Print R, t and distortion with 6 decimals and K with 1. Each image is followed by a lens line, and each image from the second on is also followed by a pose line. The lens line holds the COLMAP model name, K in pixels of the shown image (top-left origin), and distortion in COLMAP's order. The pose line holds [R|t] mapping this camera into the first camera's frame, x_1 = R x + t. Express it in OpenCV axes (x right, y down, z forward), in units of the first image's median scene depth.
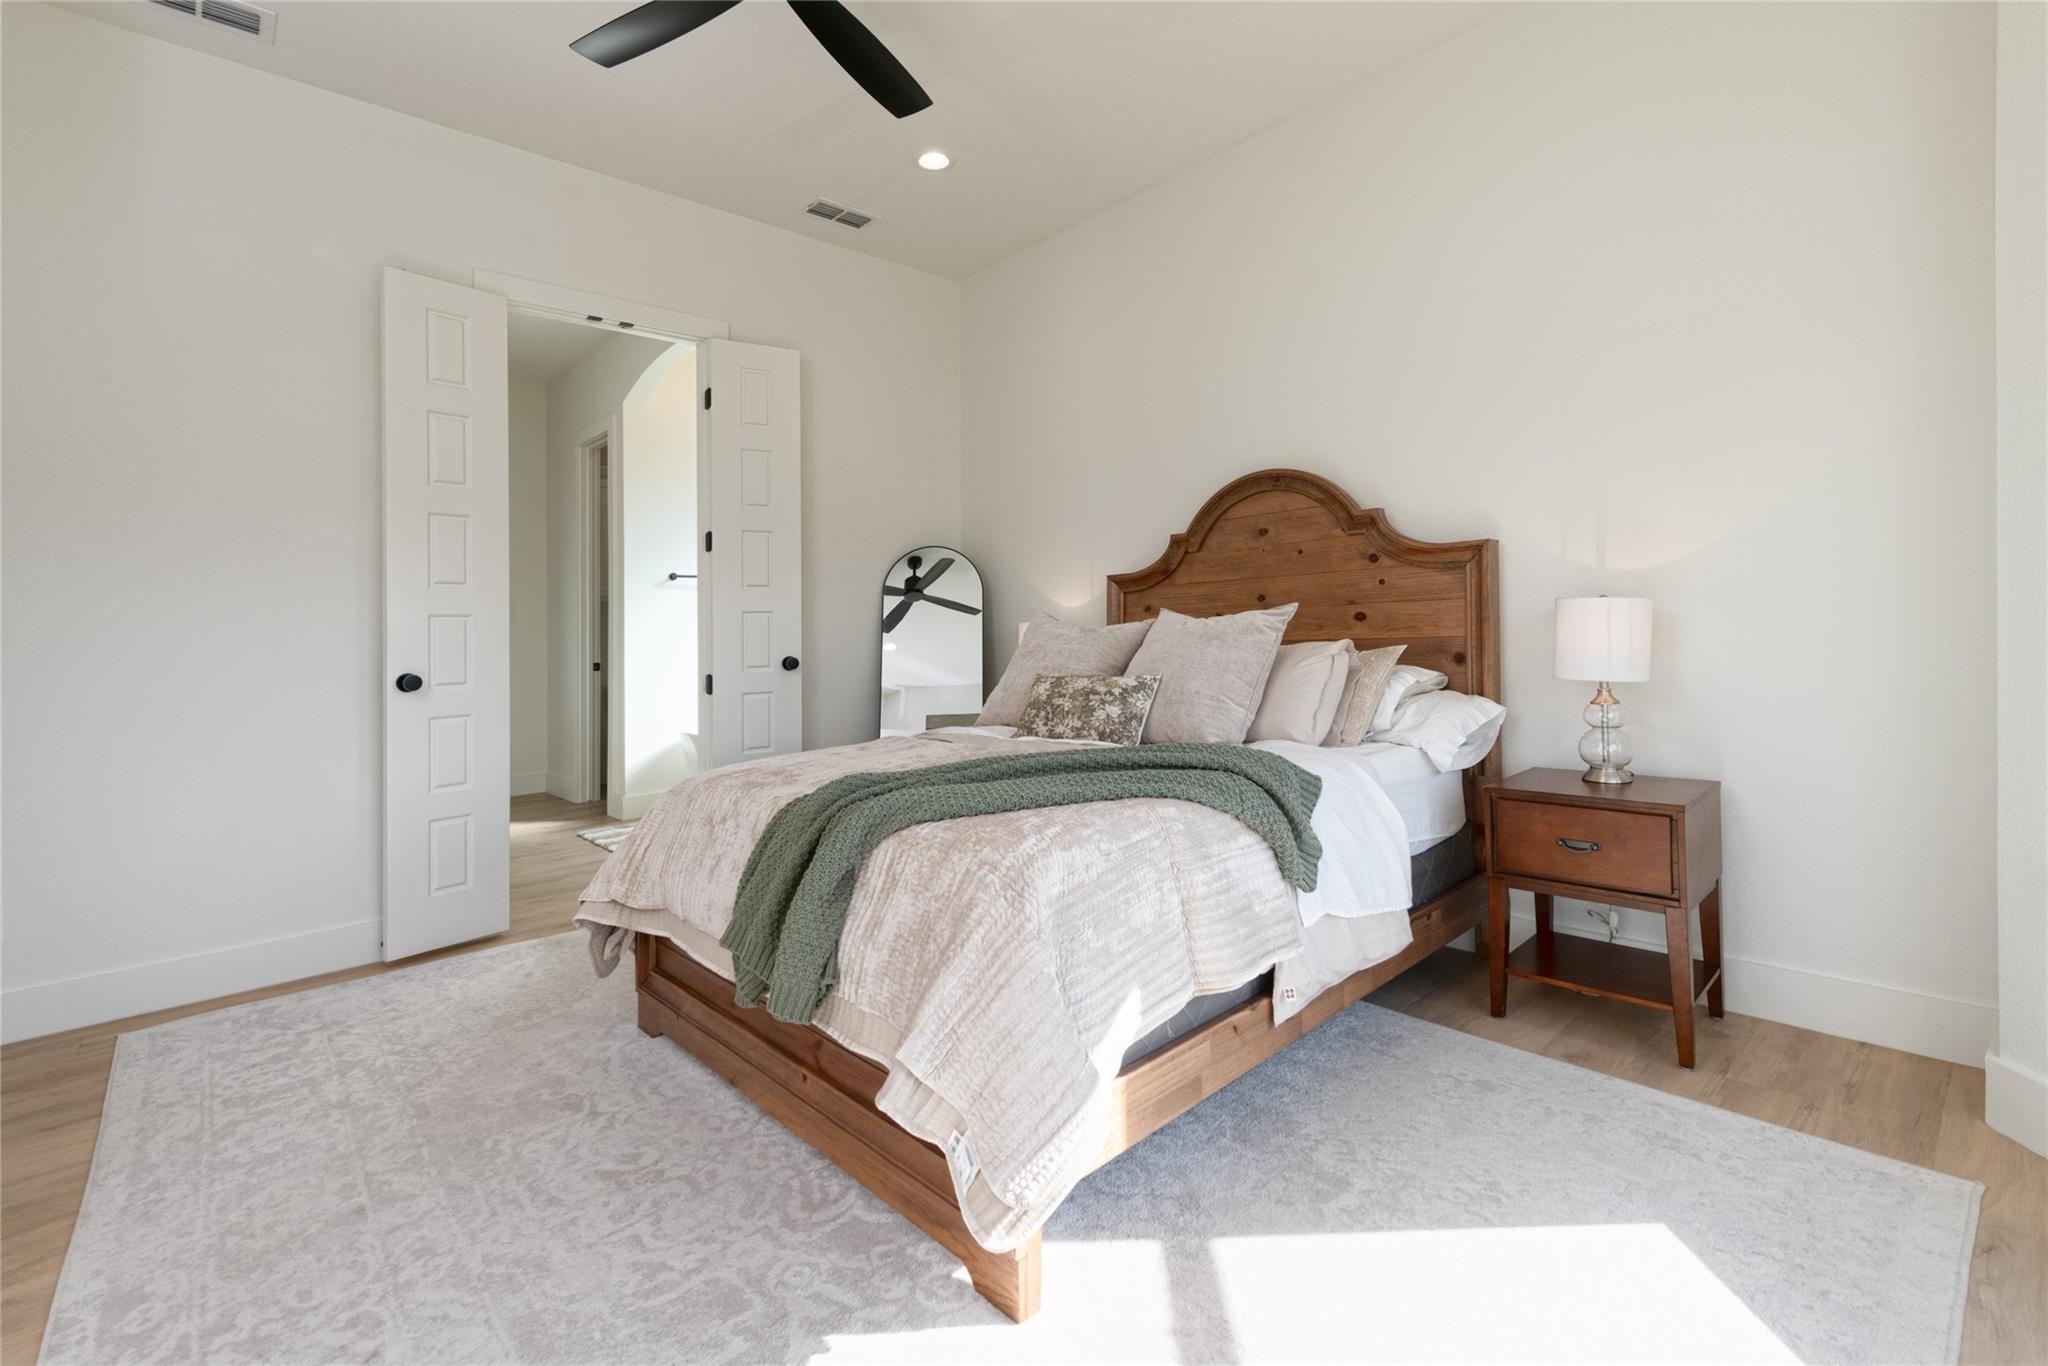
lens RADIAL K [[933.5, 0, 1015.8], [0, 933.5, 620.2], [0, 0, 1]] dist [0.018135, -0.003243]
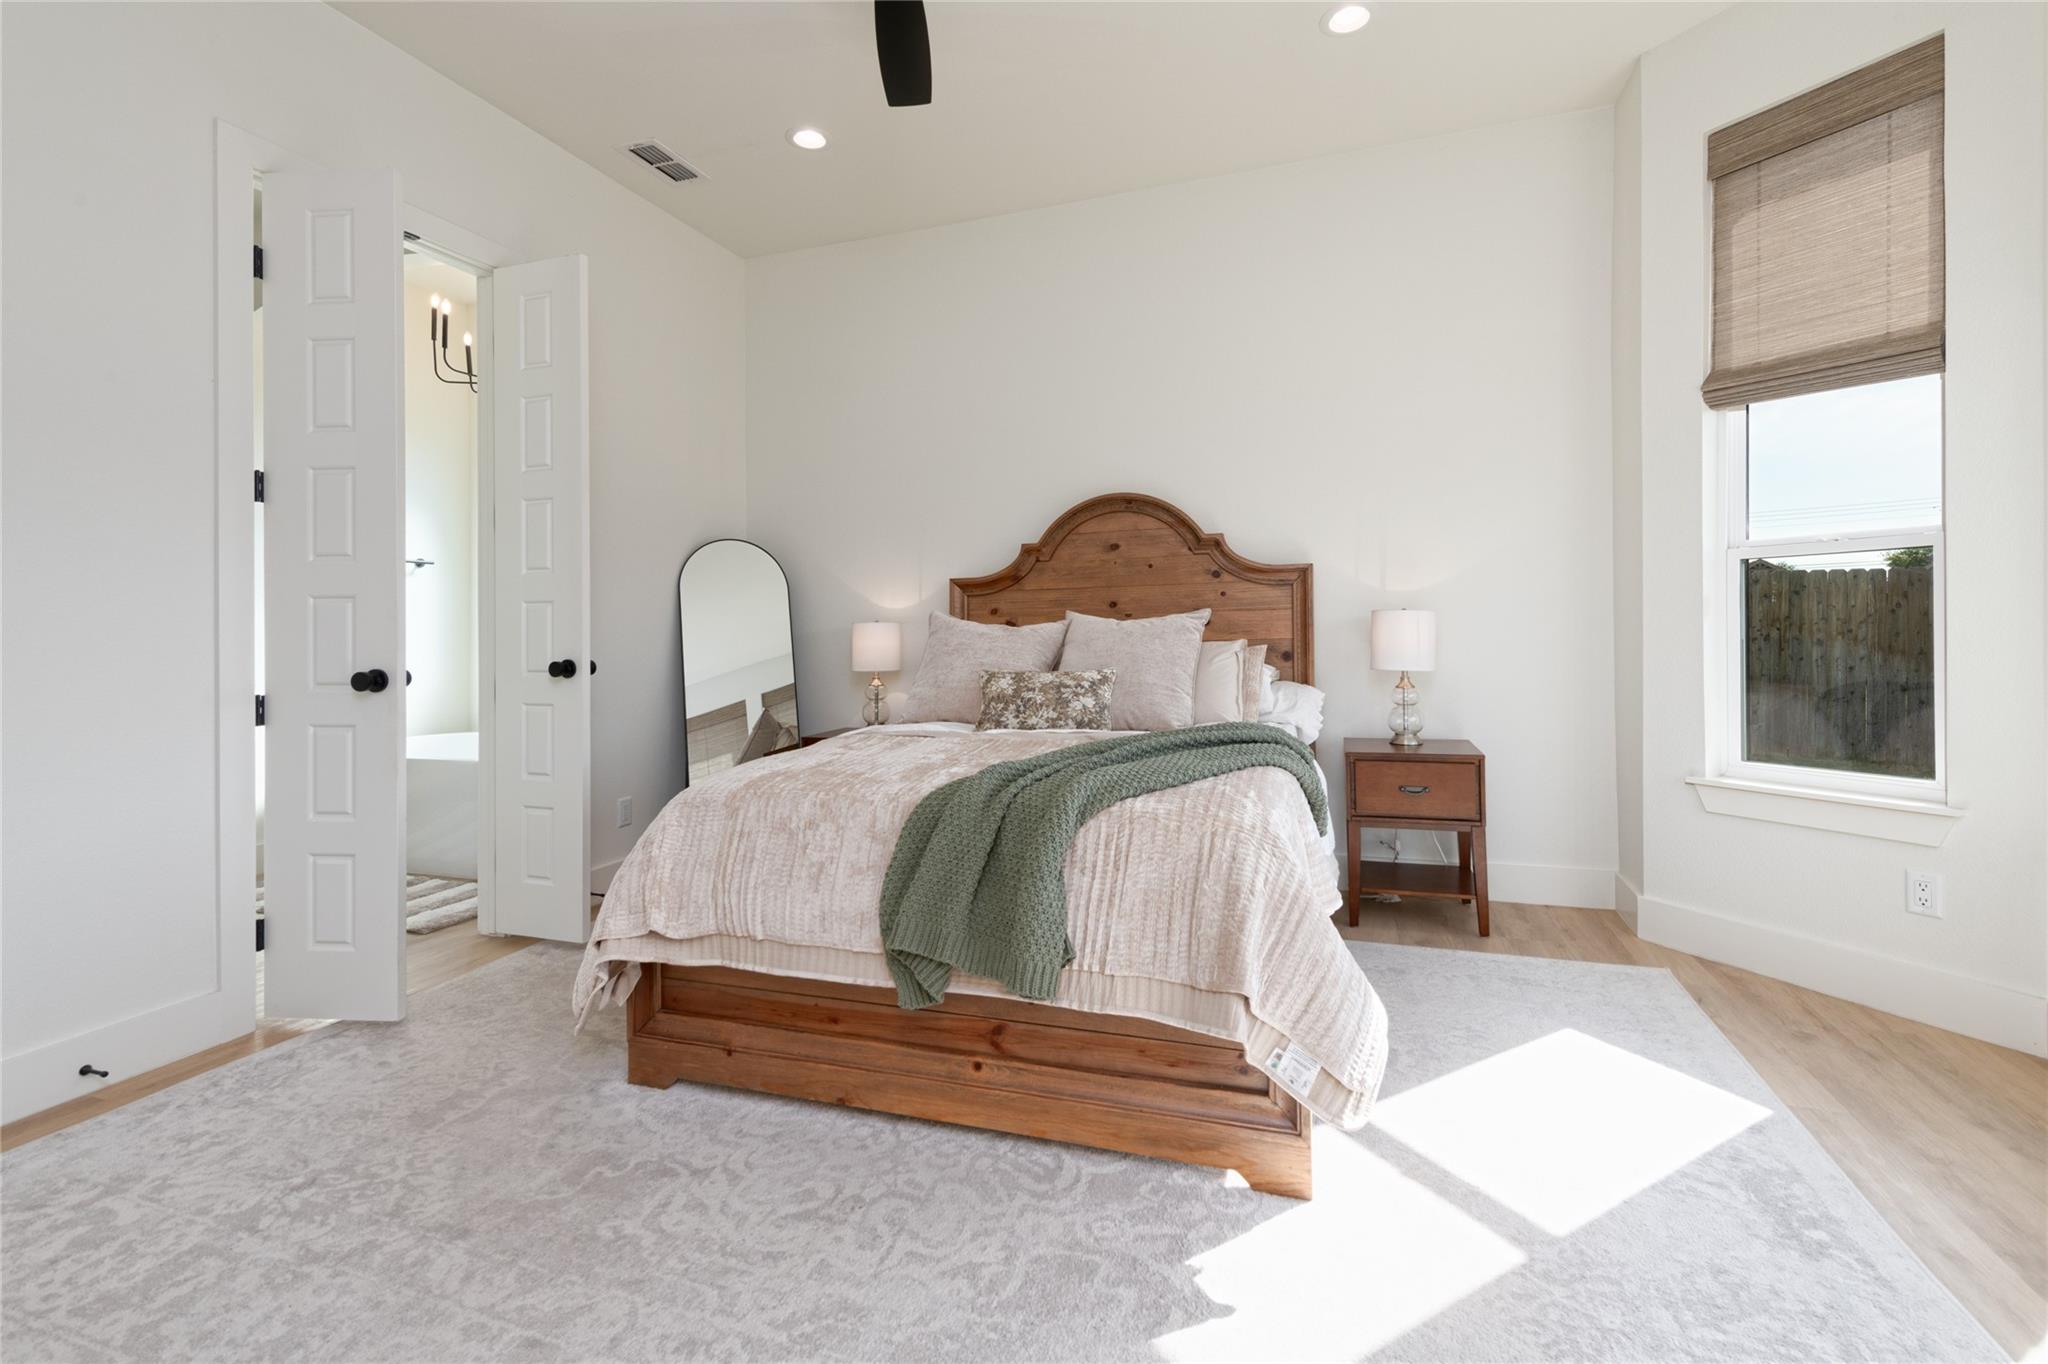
lens RADIAL K [[933.5, 0, 1029.9], [0, 933.5, 622.2], [0, 0, 1]] dist [0.018135, -0.003243]
pose [[0.869855, 0.020864, 0.492866, -0.488937], [-0.016818, 0.999779, -0.012640, 0.017802], [-0.493021, 0.002706, 0.870013, 0.071945]]
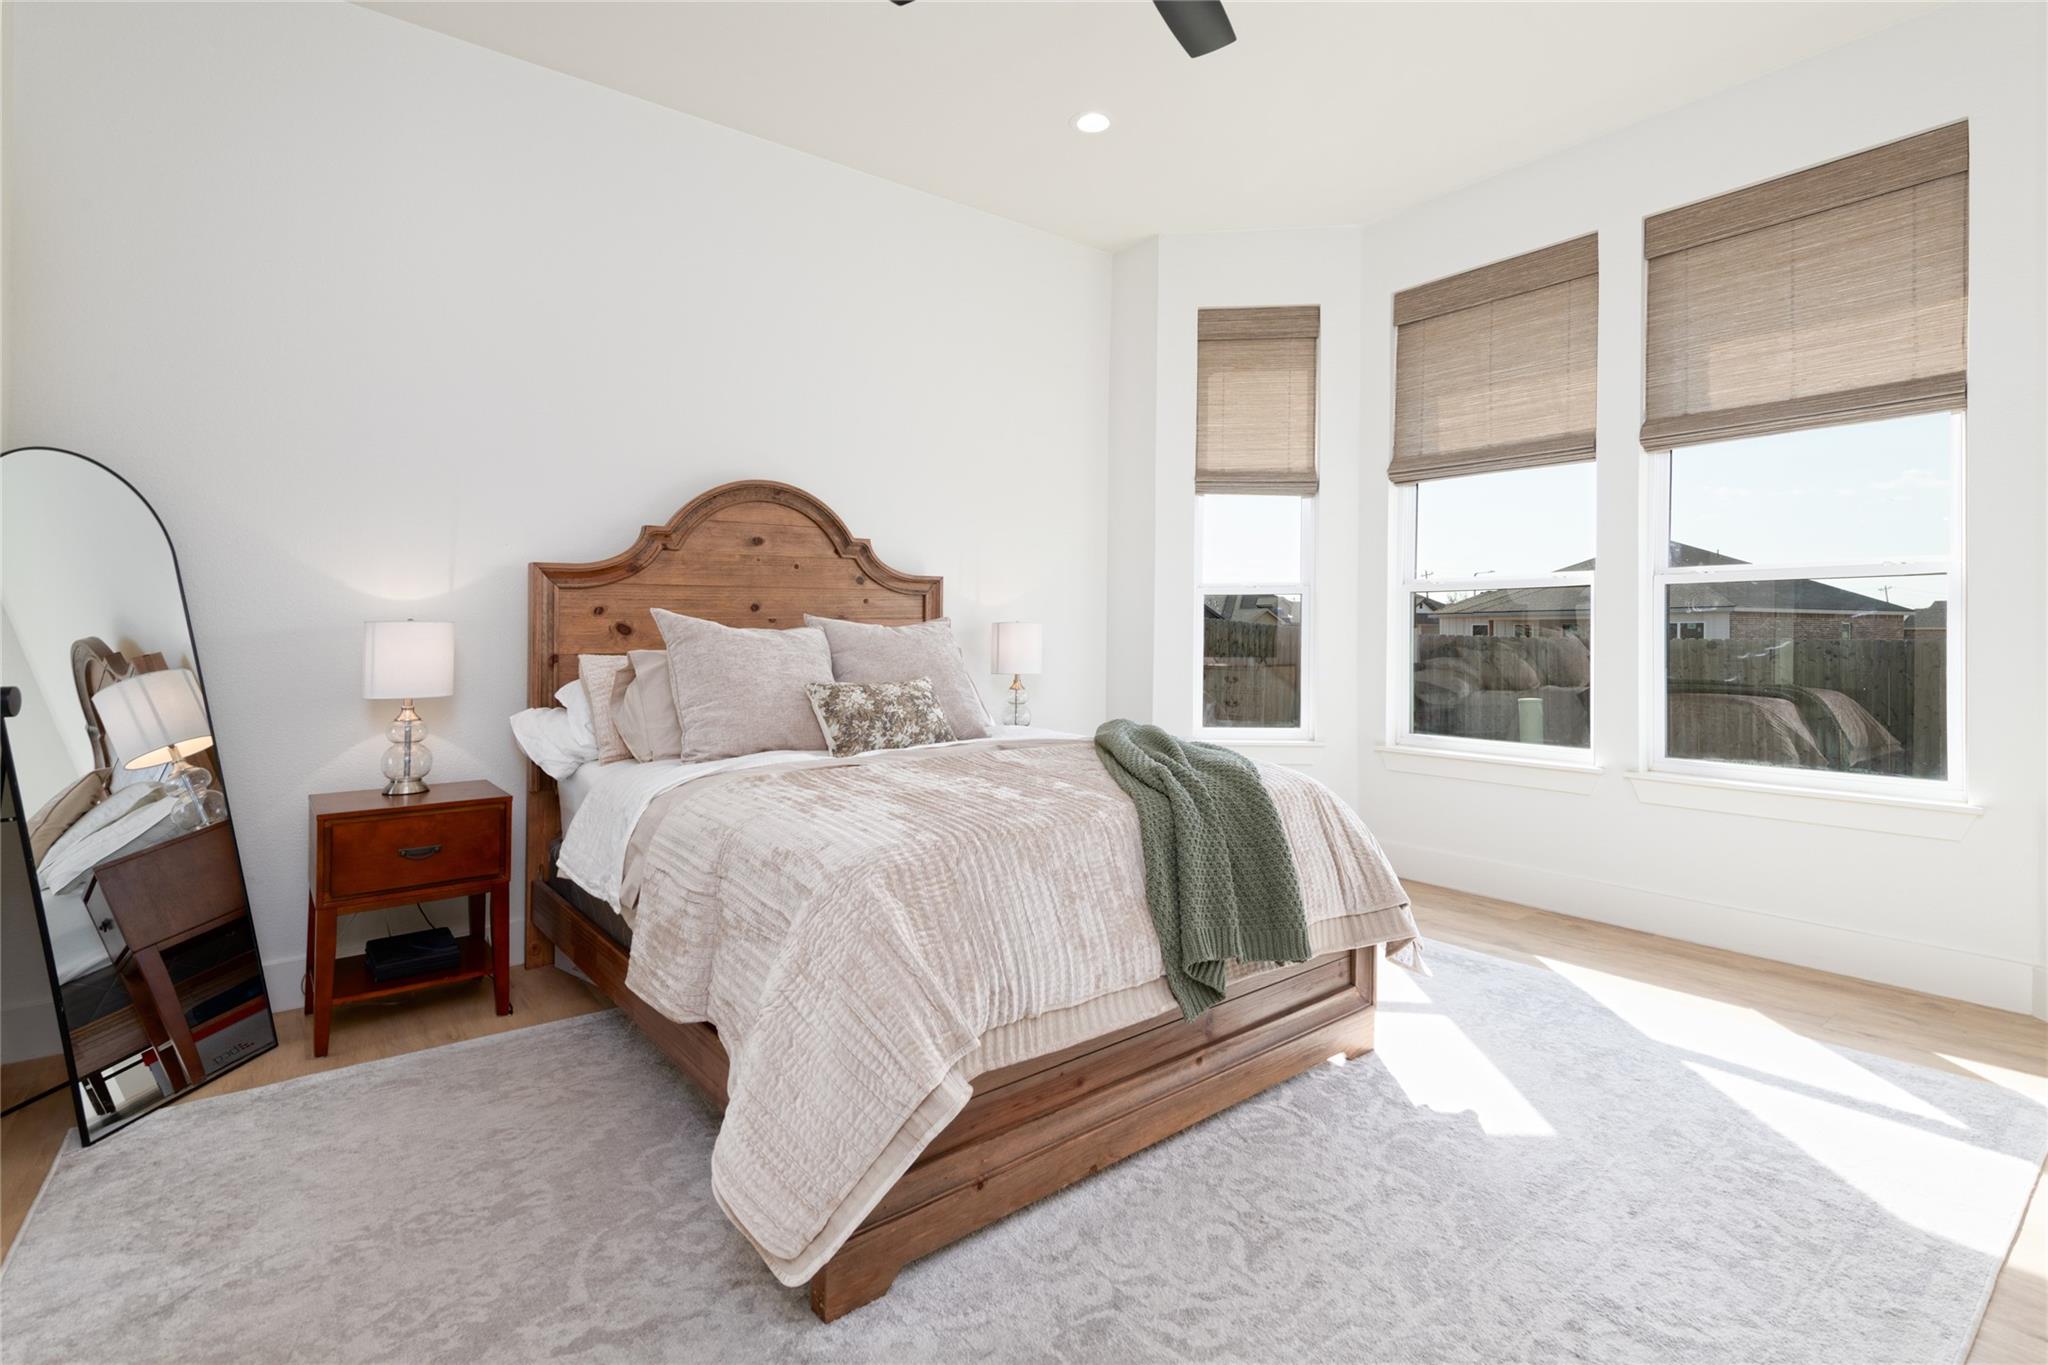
lens RADIAL K [[959.7, 0, 1059.5], [0, 959.7, 631.2], [0, 0, 1]] dist [0.016728, -0.000157]
pose [[0.039665, 0.030589, 0.998745, -0.936255], [-0.011988, 0.999474, -0.030136, 0.035842], [-0.999141, -0.010778, 0.040011, 0.803901]]
